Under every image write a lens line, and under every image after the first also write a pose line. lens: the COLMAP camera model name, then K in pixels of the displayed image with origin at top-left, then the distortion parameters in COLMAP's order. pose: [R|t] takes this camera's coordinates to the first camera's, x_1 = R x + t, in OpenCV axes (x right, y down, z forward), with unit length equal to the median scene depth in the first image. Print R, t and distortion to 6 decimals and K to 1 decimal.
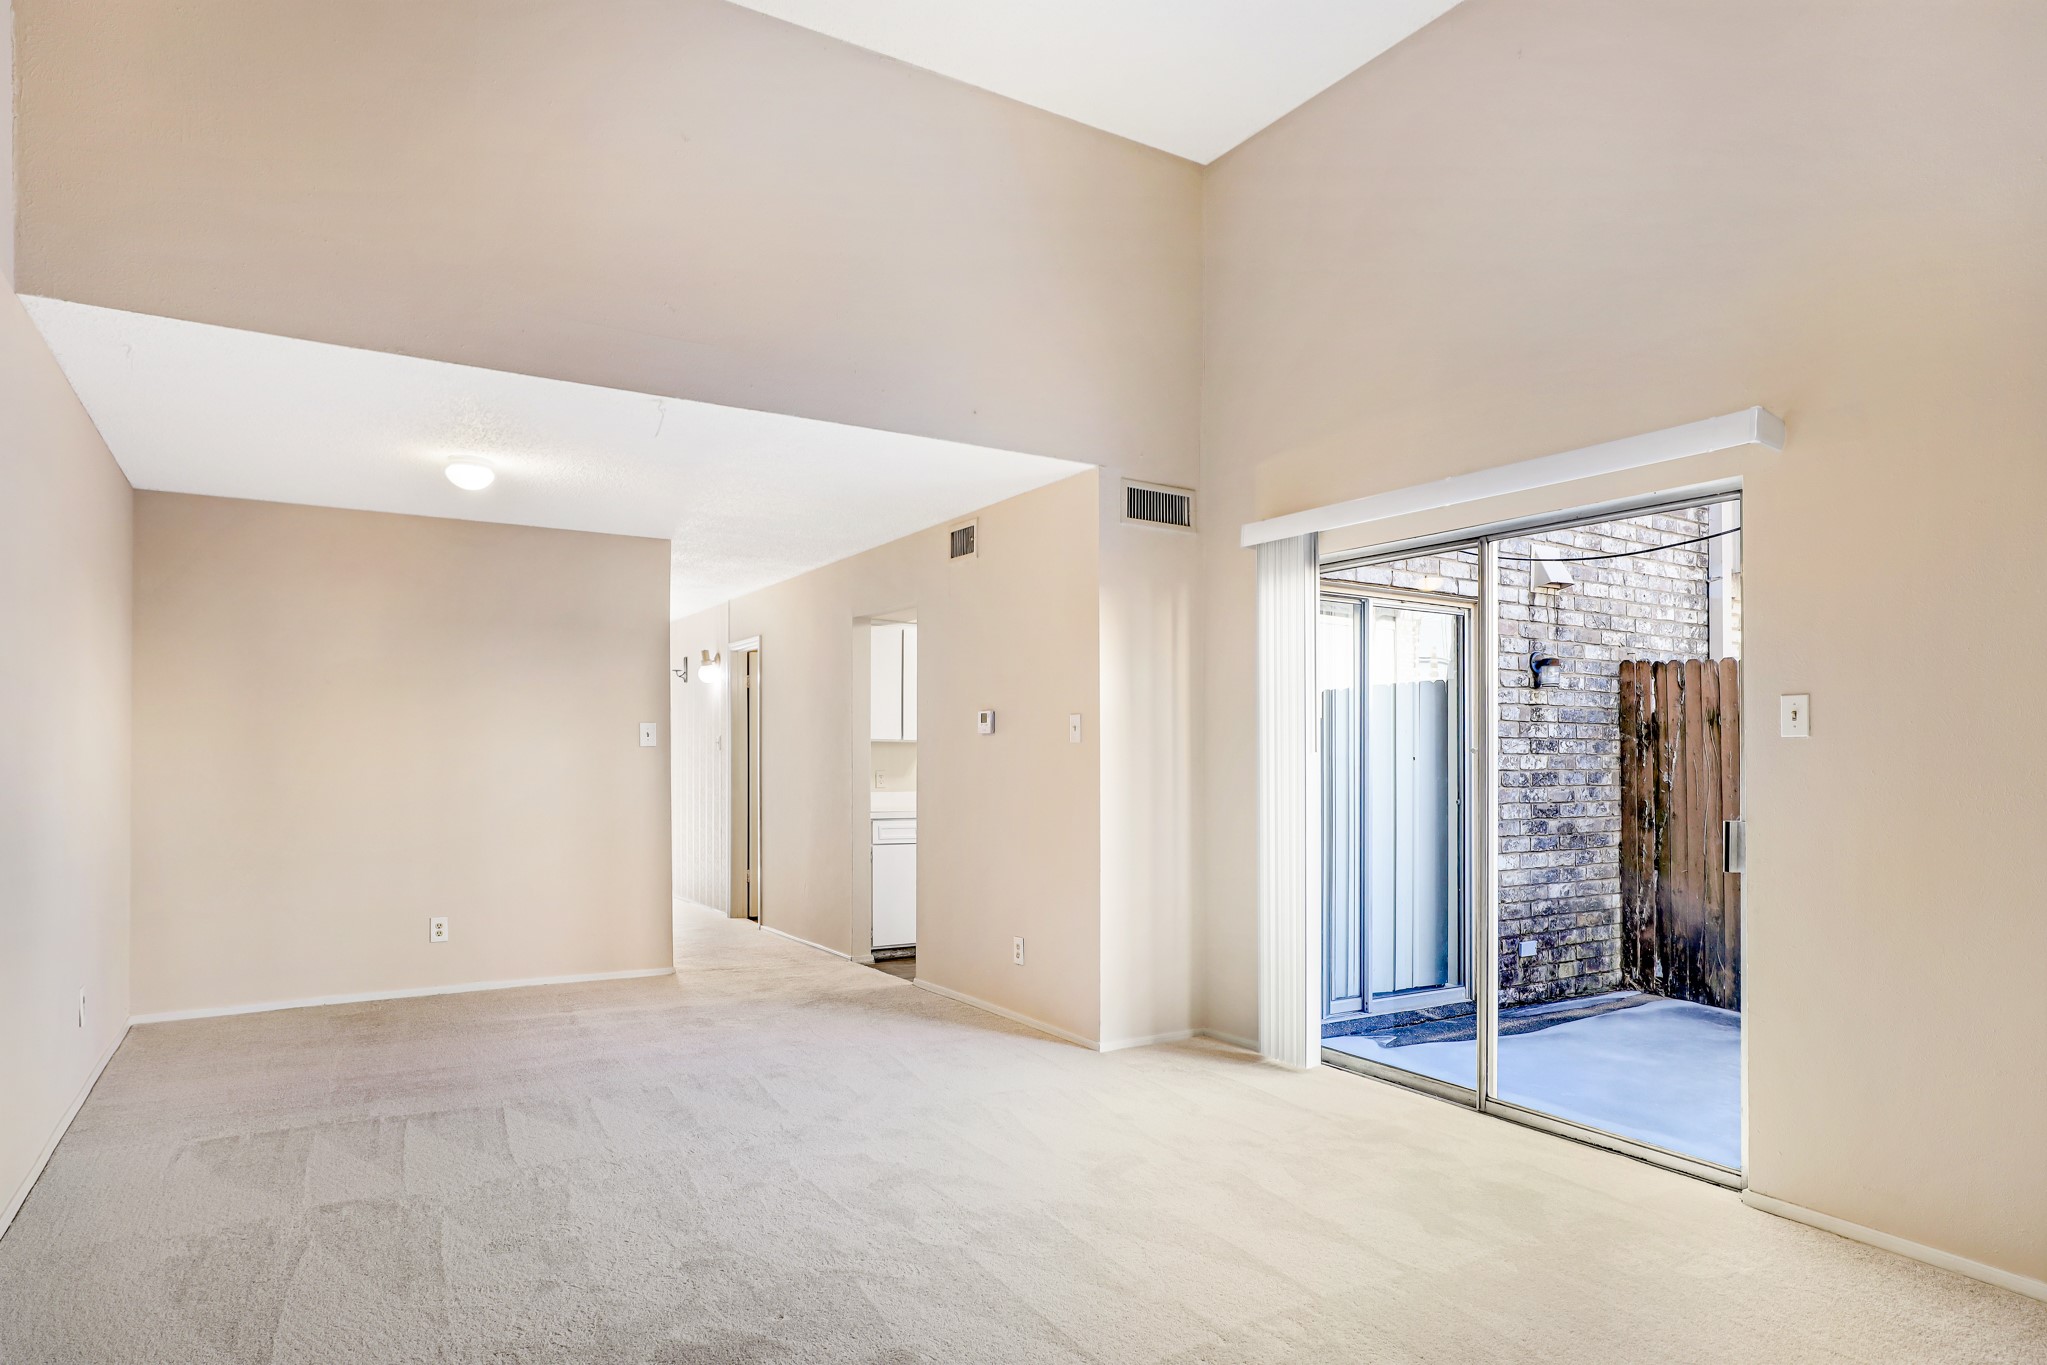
lens RADIAL K [[1190.2, 0, 1014.3], [0, 1190.2, 756.8], [0, 0, 1]] dist [-0.047450, 0.034382]
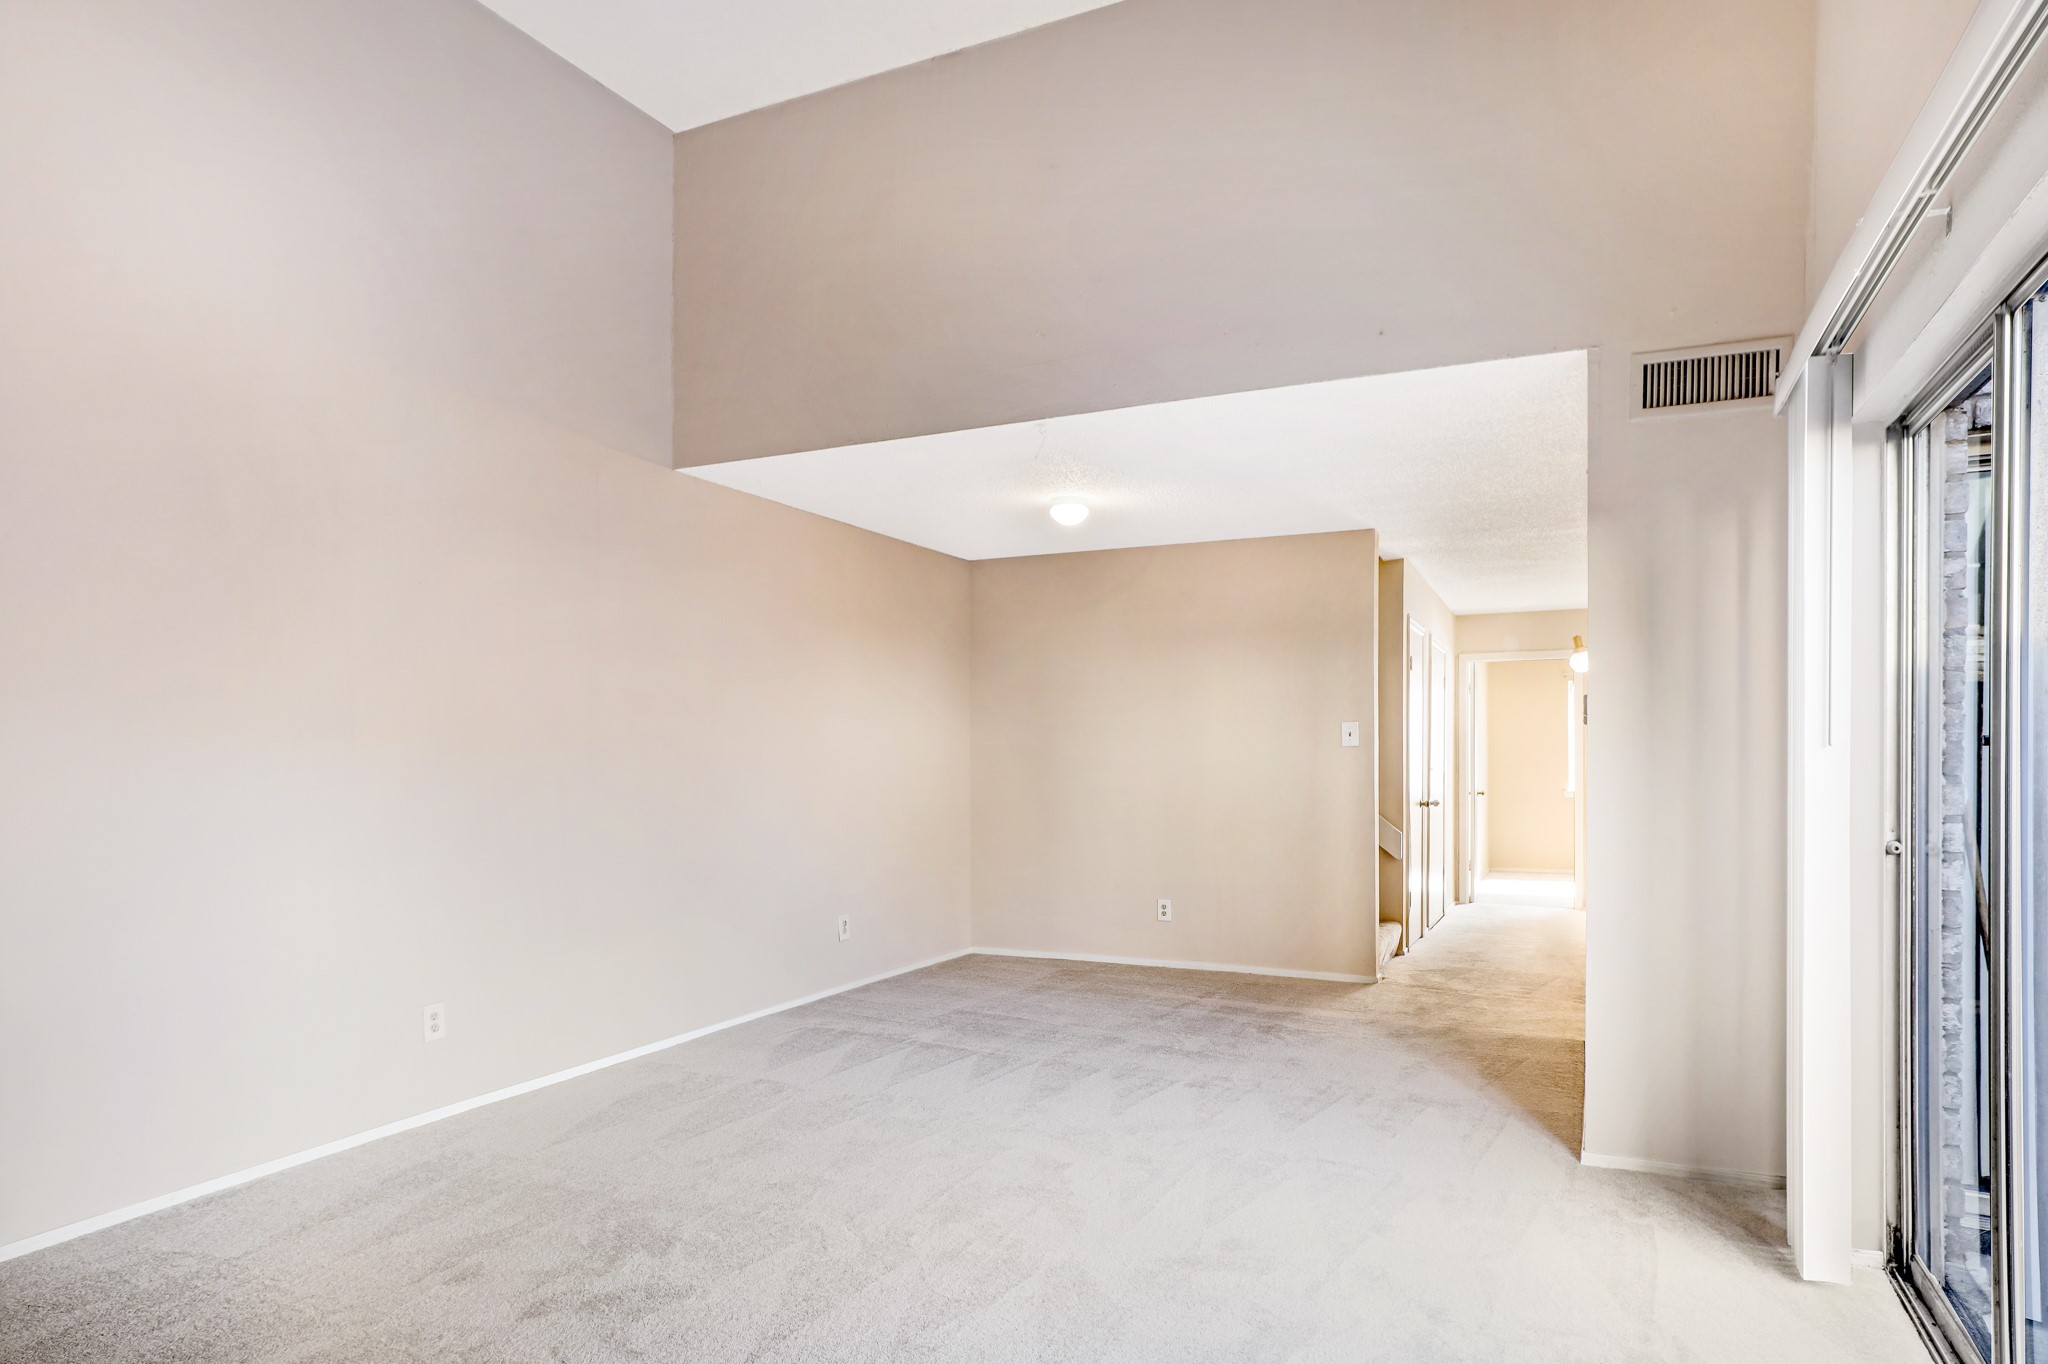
lens RADIAL K [[1190.7, 0, 1014.8], [0, 1190.7, 756.4], [0, 0, 1]] dist [-0.047450, 0.034382]
pose [[0.541343, -0.003249, -0.840796, 0.494465], [-0.002504, 0.999982, -0.005477, 0.007449], [0.840798, 0.005071, 0.541325, 0.330500]]
